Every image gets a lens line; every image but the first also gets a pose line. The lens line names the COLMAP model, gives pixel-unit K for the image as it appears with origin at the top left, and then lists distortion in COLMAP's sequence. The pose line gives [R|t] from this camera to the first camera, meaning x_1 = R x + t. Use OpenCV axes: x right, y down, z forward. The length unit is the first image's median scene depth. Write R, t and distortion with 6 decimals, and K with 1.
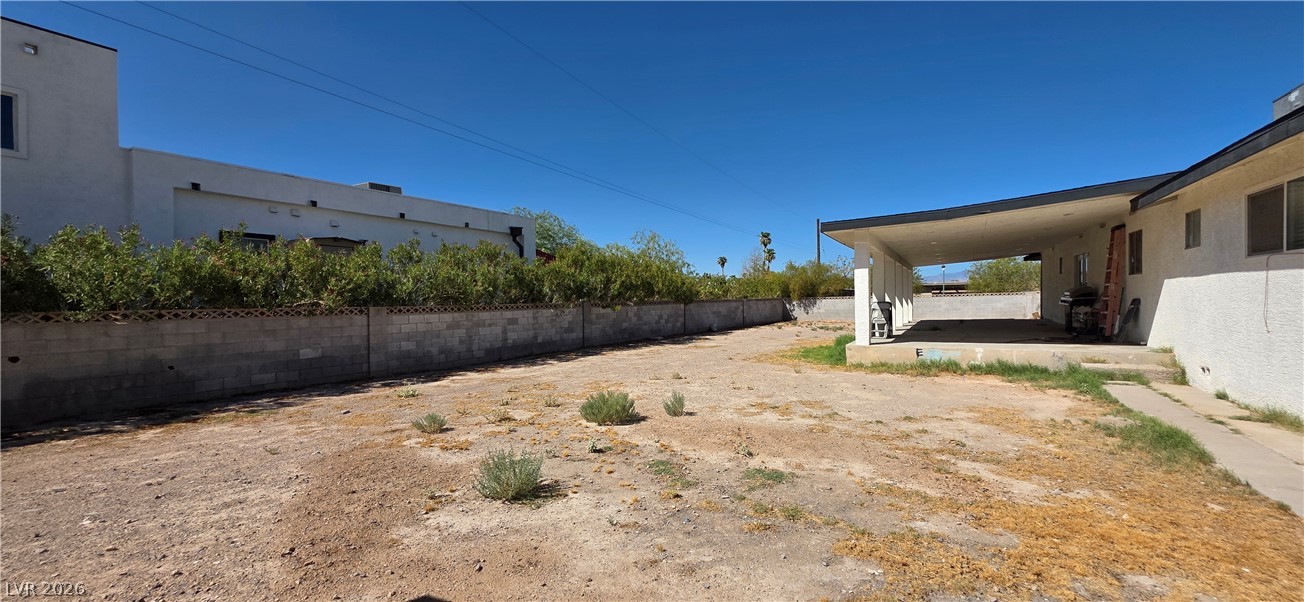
lens RADIAL K [[505.0, 0, 649.5], [0, 505.0, 306.2], [0, 0, 1]] dist [-0.000056, -0.000031]
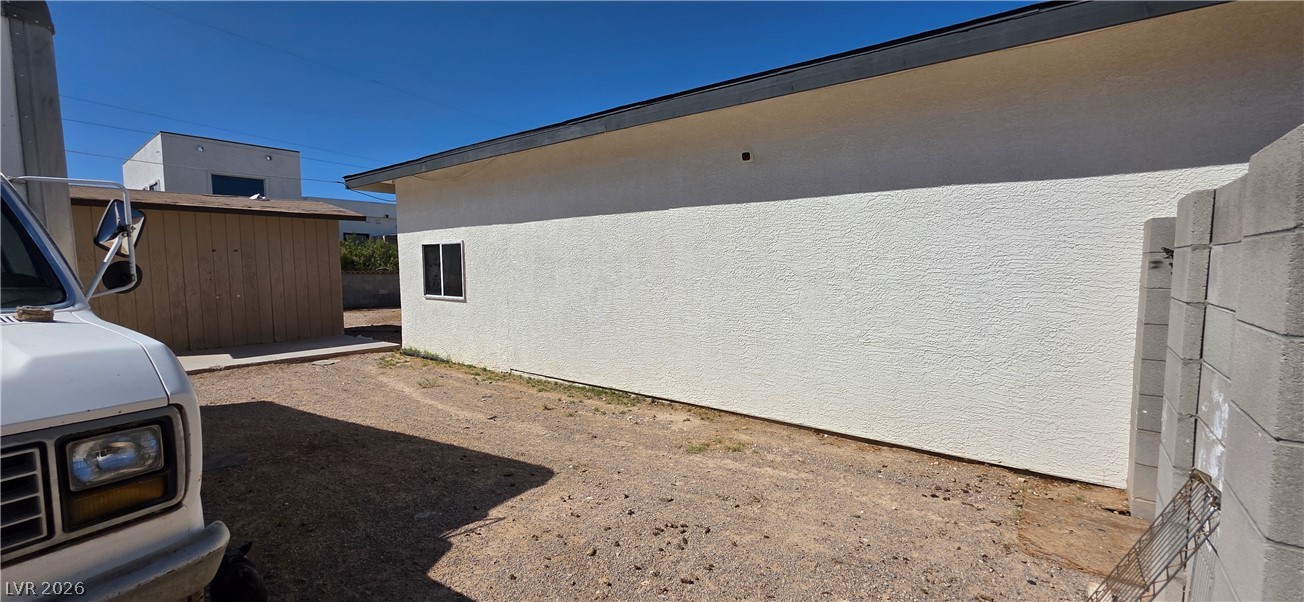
lens RADIAL K [[505.0, 0, 655.3], [0, 505.0, 302.5], [0, 0, 1]] dist [-0.000056, -0.000031]
pose [[0.989325, 0.020906, -0.144218, 0.892465], [-0.010880, 0.997490, 0.069964, -0.028280], [0.145319, -0.067648, 0.987070, -1.096198]]
